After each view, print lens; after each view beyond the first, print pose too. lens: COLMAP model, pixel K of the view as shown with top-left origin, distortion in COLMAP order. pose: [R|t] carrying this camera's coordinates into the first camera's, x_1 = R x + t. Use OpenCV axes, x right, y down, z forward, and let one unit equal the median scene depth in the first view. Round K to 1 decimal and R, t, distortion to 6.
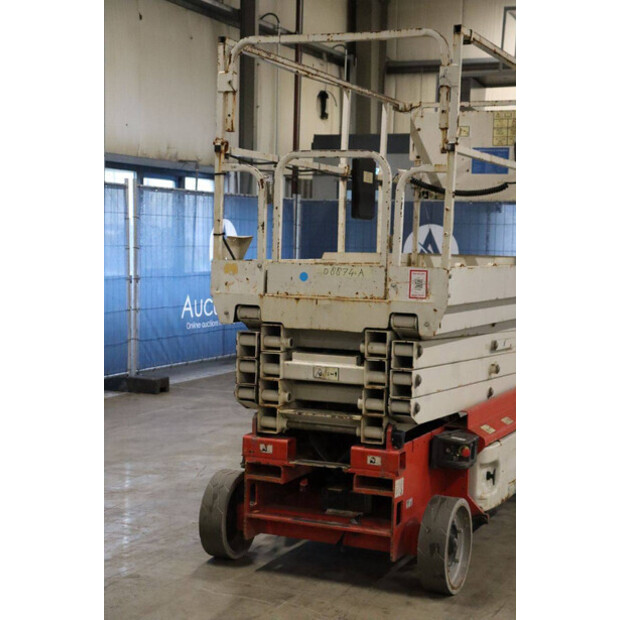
lens RADIAL K [[1148.6, 0, 307.3], [0, 1148.6, 309.4], [0, 0, 1]] dist [0.281986, 0.000000]
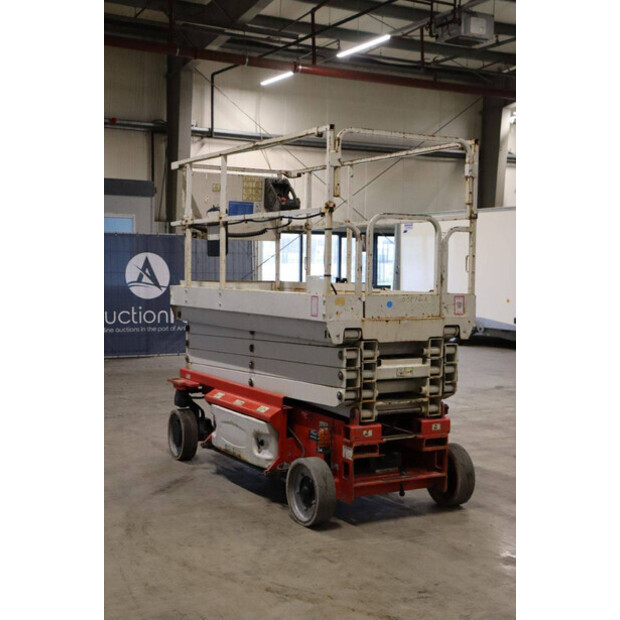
lens RADIAL K [[919.1, 0, 308.9], [0, 919.1, 309.5], [0, 0, 1]] dist [0.119015, 0.000000]
pose [[0.594846, -0.060650, 0.801548, -0.935666], [0.053180, 0.997934, 0.036044, -0.066585], [-0.802078, 0.021185, 0.596843, 0.411761]]
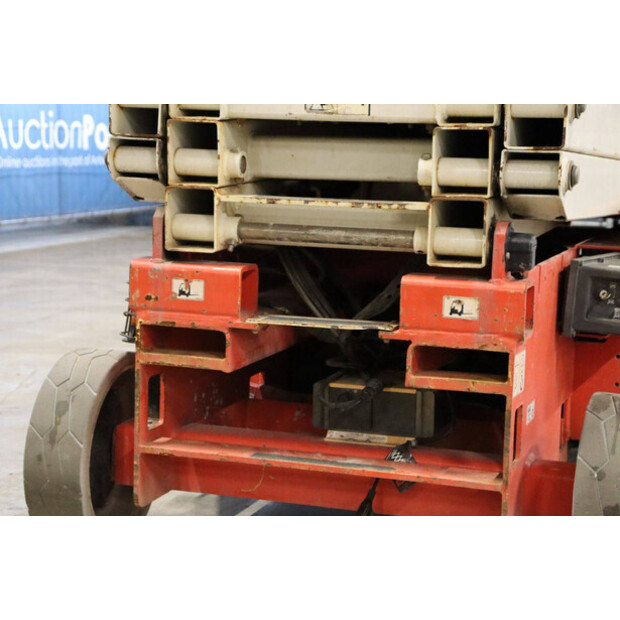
lens RADIAL K [[1437.0, 0, 312.5], [0, 1437.0, 307.5], [0, 0, 1]] dist [0.365702, 0.000000]
pose [[0.994590, -0.008923, 0.103491, -0.045216], [0.002205, 0.997893, 0.064844, 0.094009], [-0.103851, -0.064265, 0.992514, 0.483145]]
